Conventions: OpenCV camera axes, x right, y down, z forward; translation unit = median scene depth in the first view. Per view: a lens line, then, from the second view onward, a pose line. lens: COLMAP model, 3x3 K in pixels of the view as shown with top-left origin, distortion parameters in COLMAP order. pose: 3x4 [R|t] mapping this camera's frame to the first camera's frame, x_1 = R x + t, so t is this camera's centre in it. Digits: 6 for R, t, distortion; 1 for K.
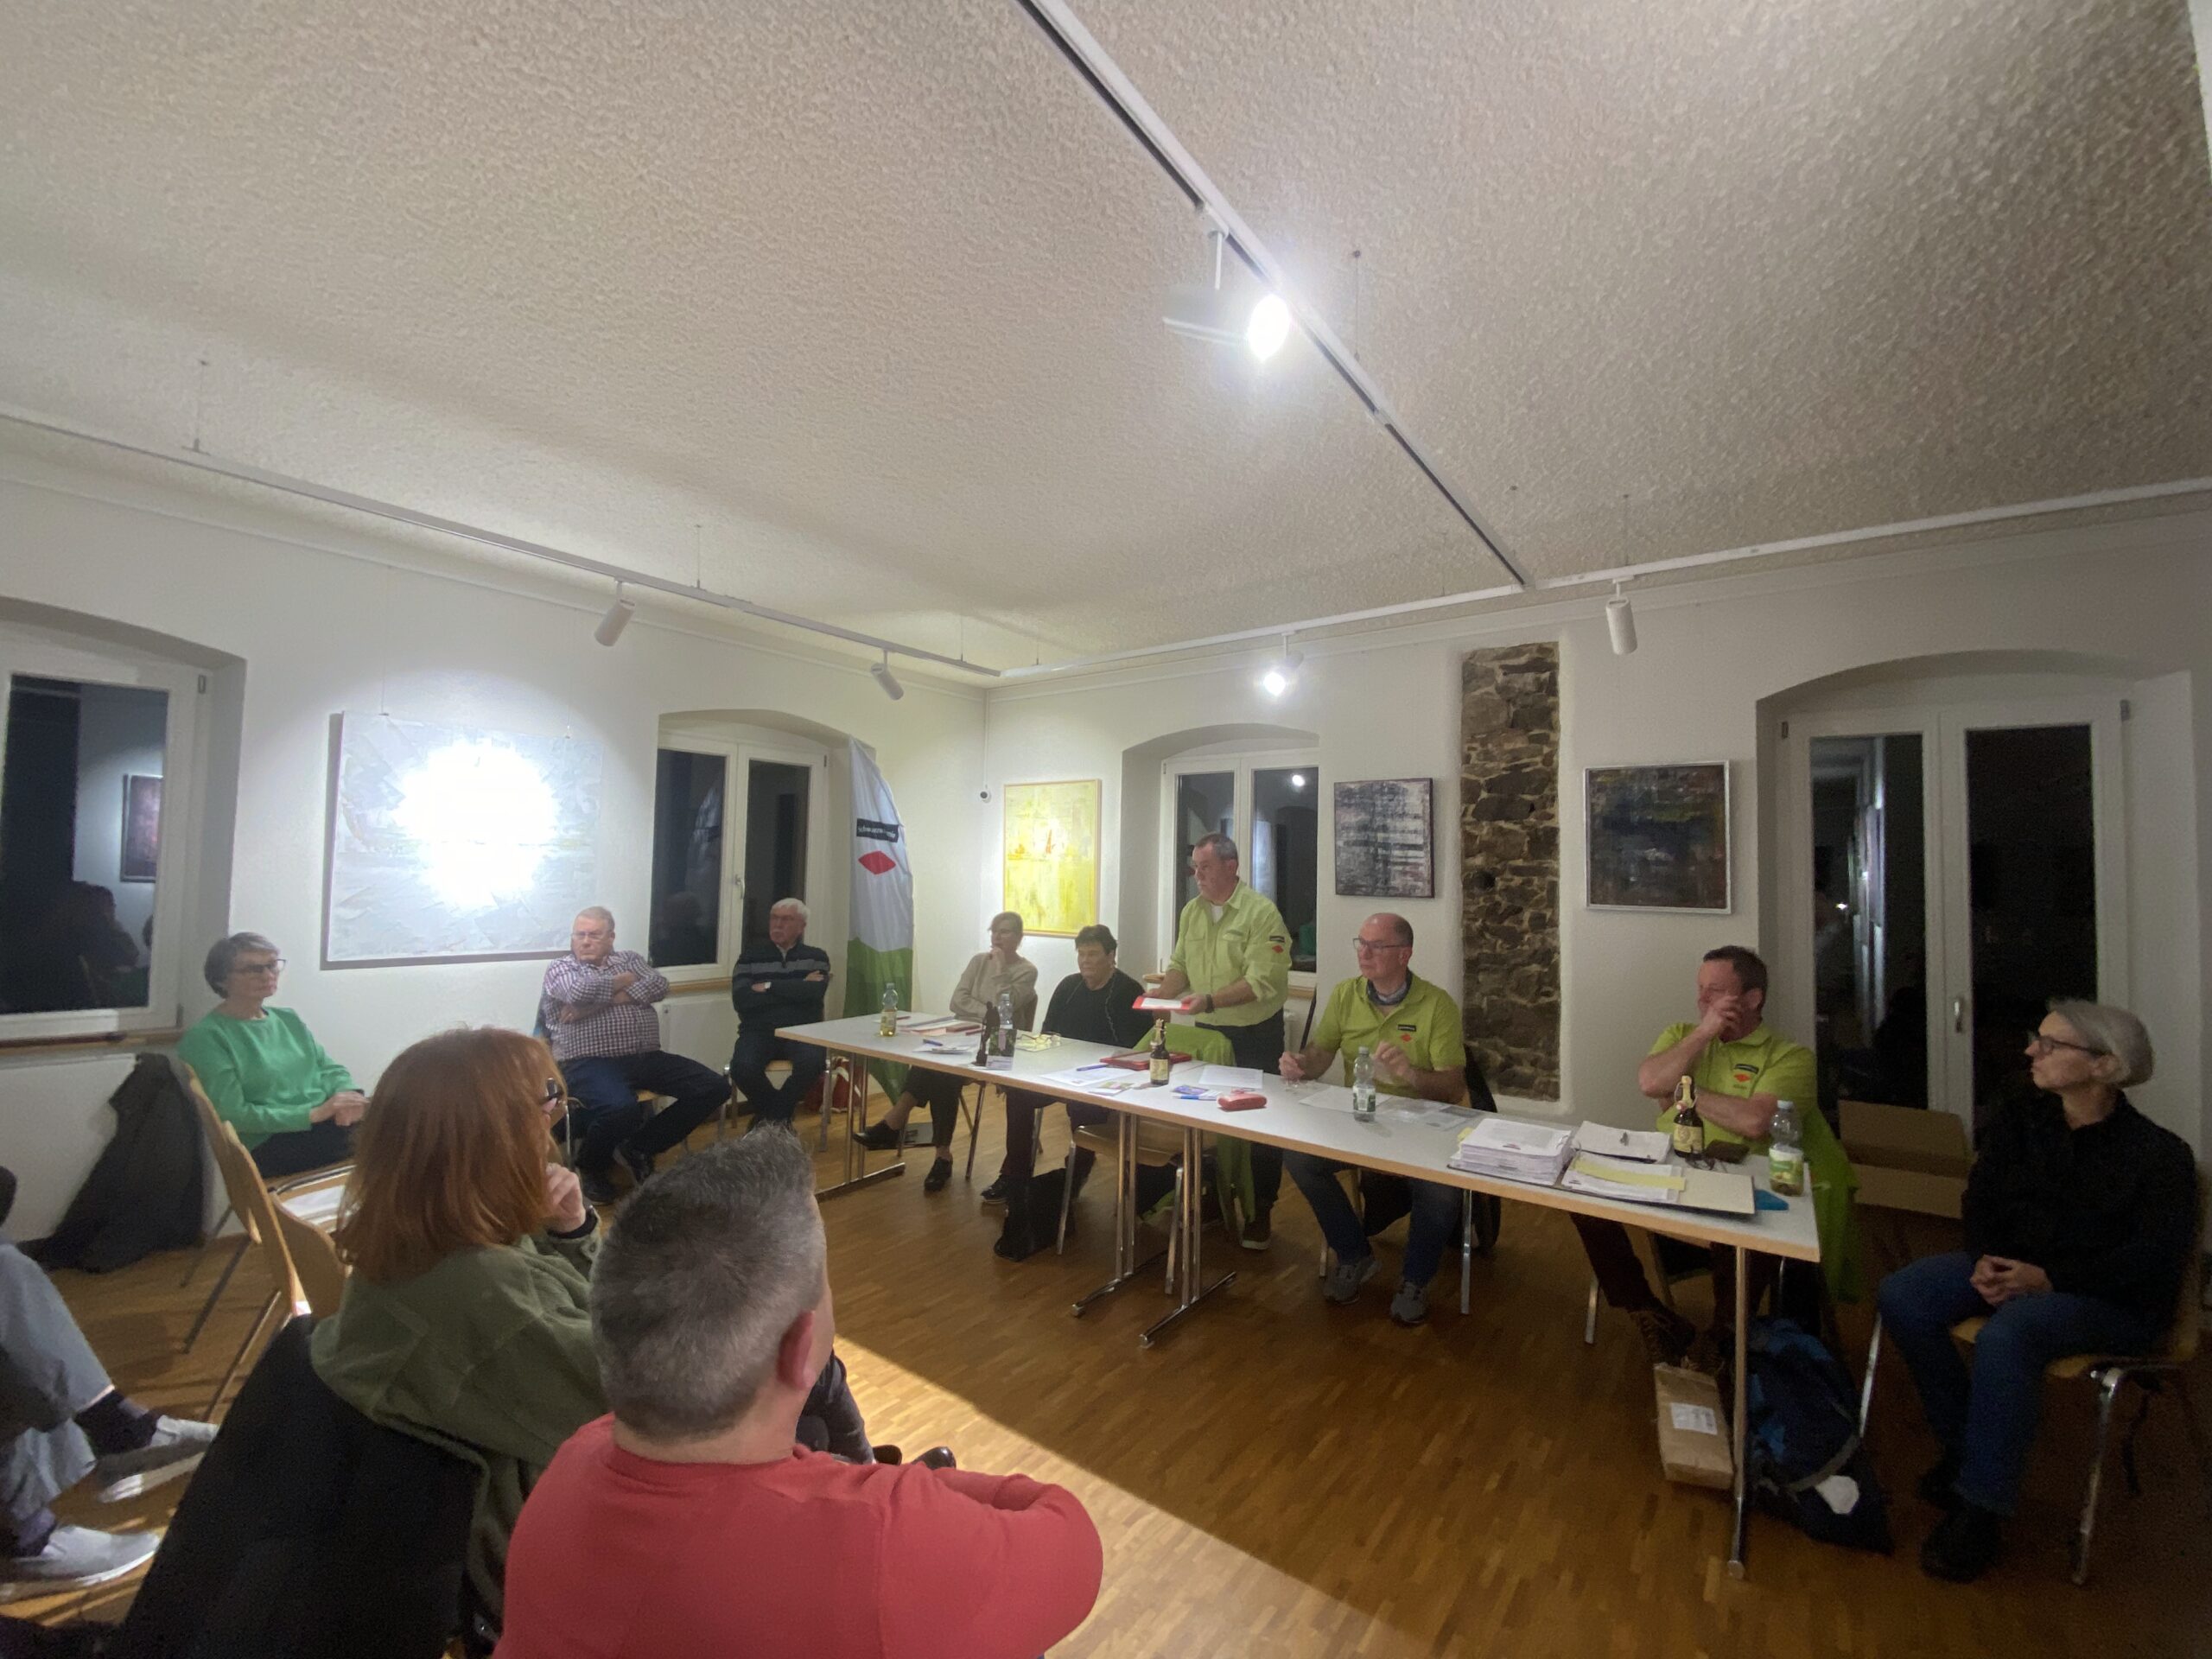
lens RADIAL K [[885.0, 0, 1106.0], [0, 885.0, 829.5], [0, 0, 1]] dist [0.023108, -0.021000]
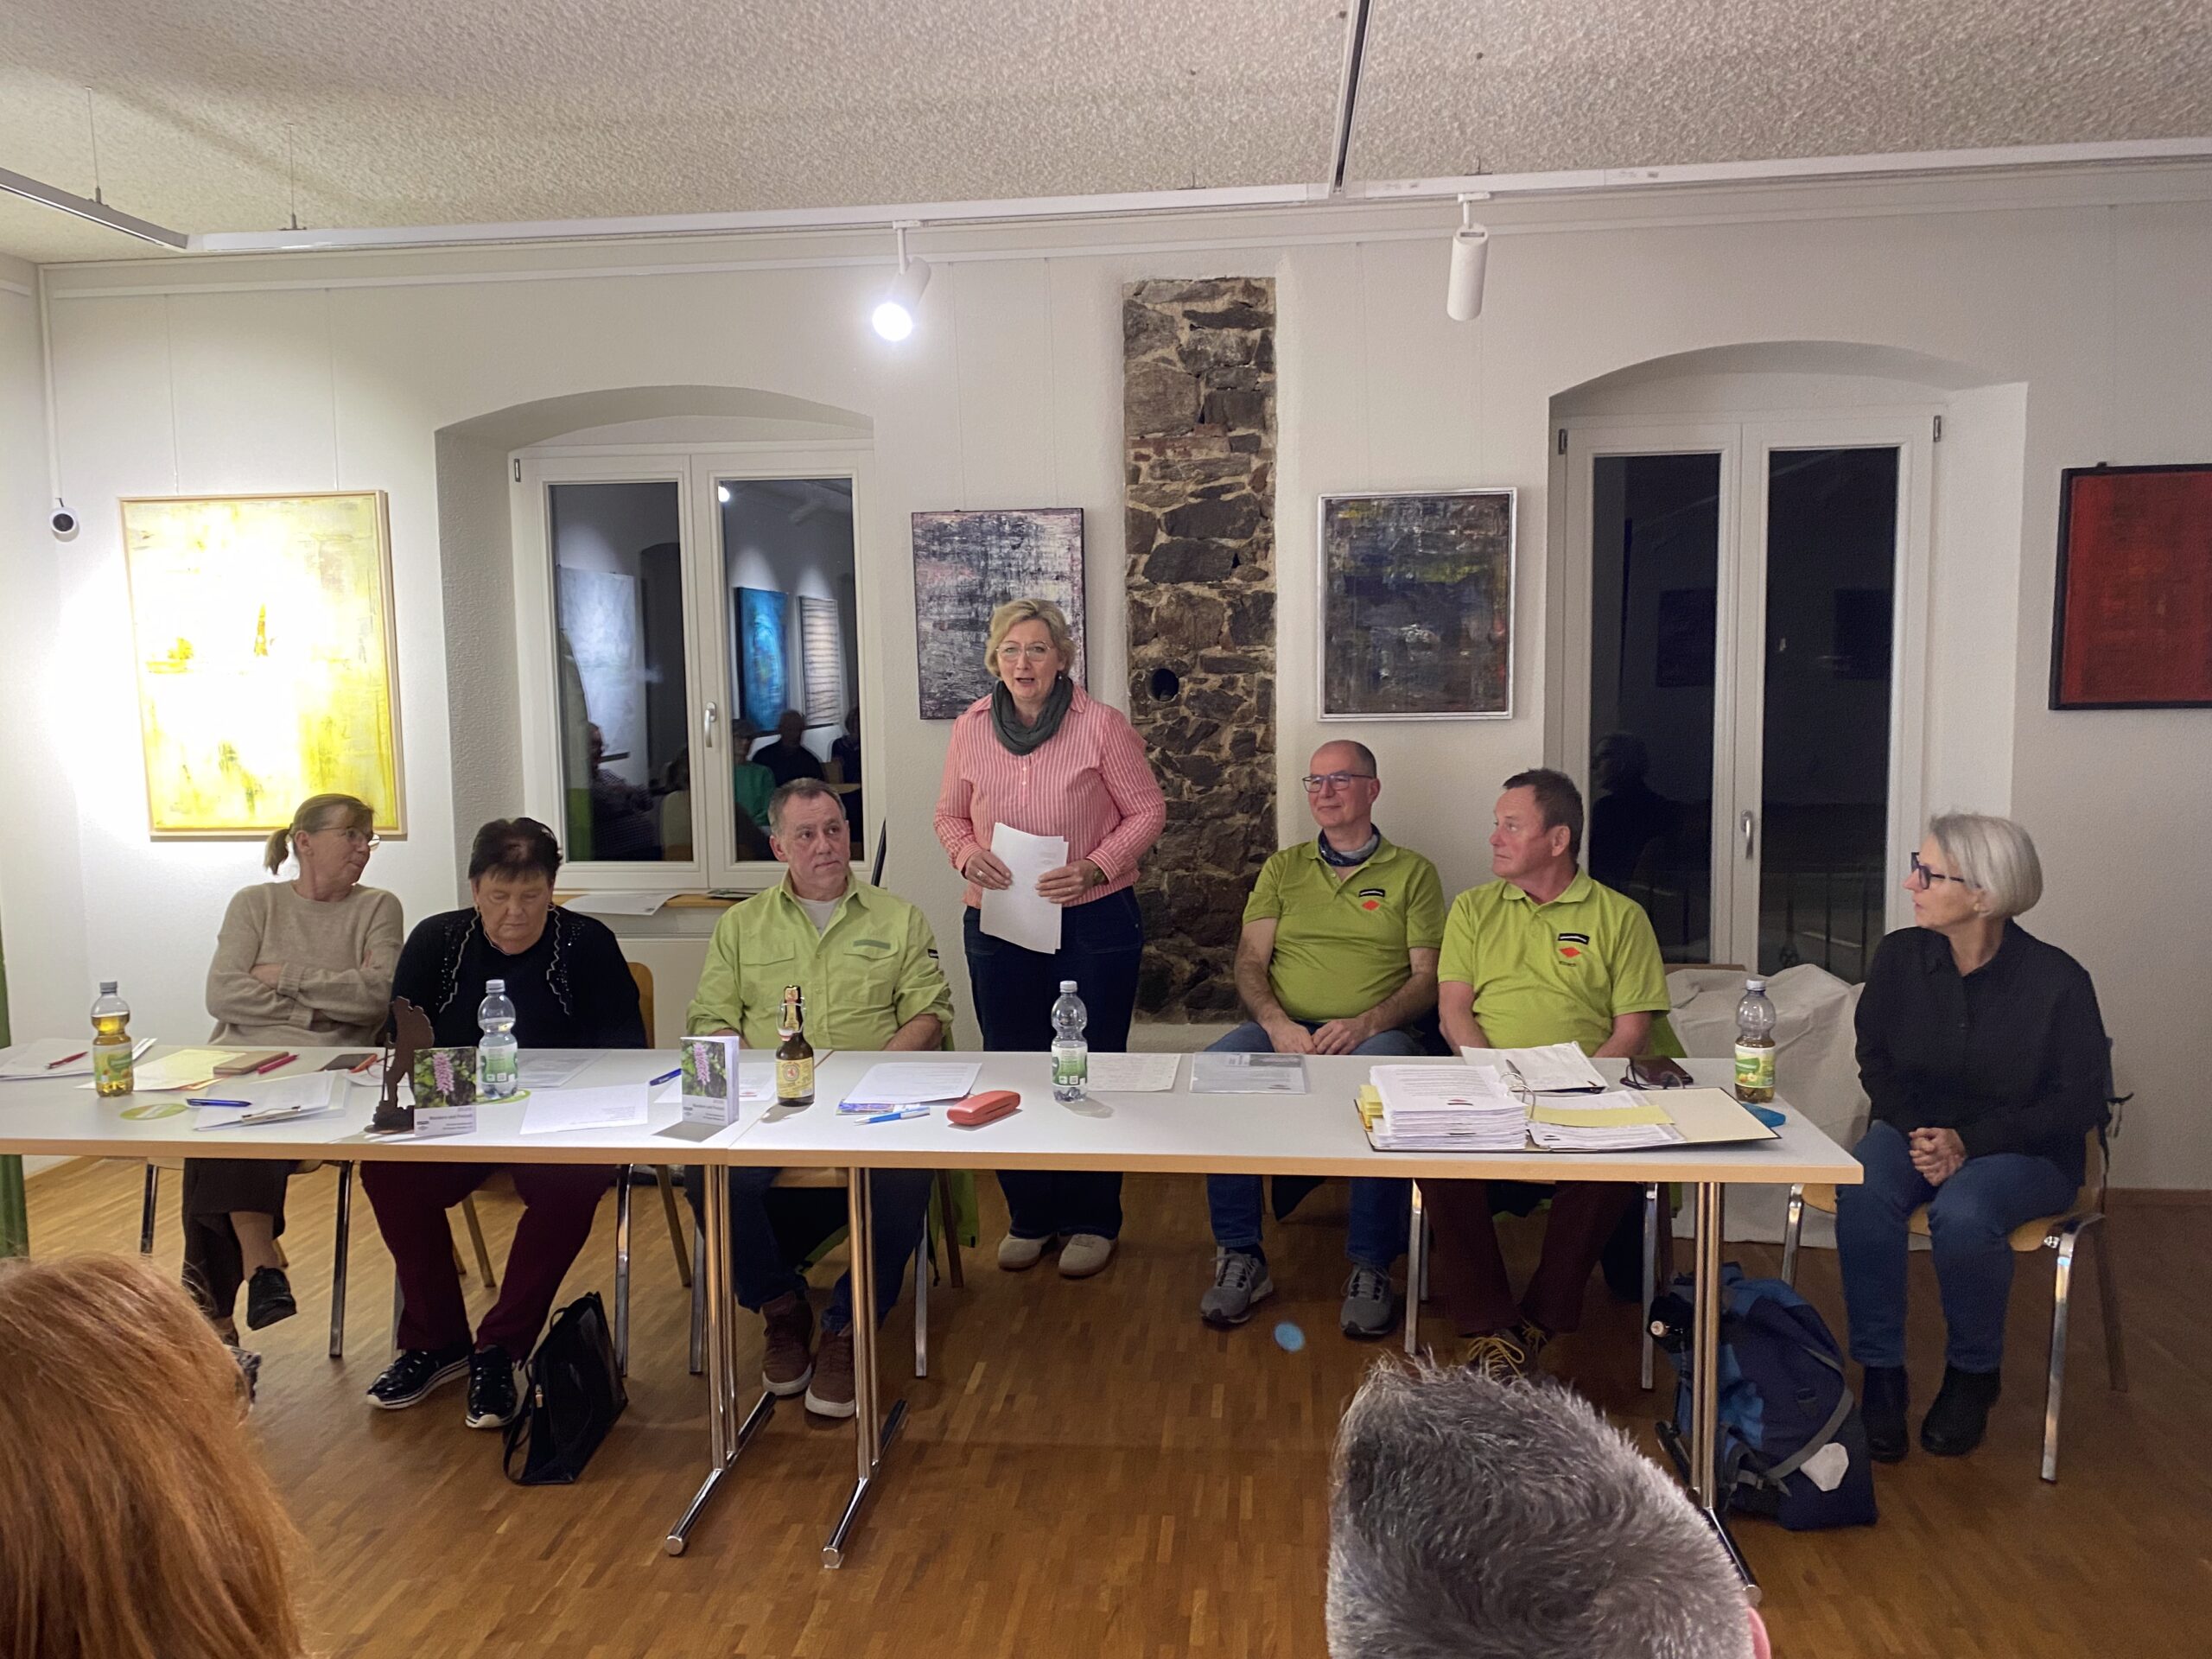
lens RADIAL K [[1633.0, 0, 1106.0], [0, 1633.0, 829.5], [0, 0, 1]] dist [0.097572, -0.148958]
pose [[0.859768, -0.087533, 0.503127, -0.180143], [0.011272, 0.988214, 0.152664, -0.014644], [-0.510560, -0.125585, 0.850621, 0.066516]]
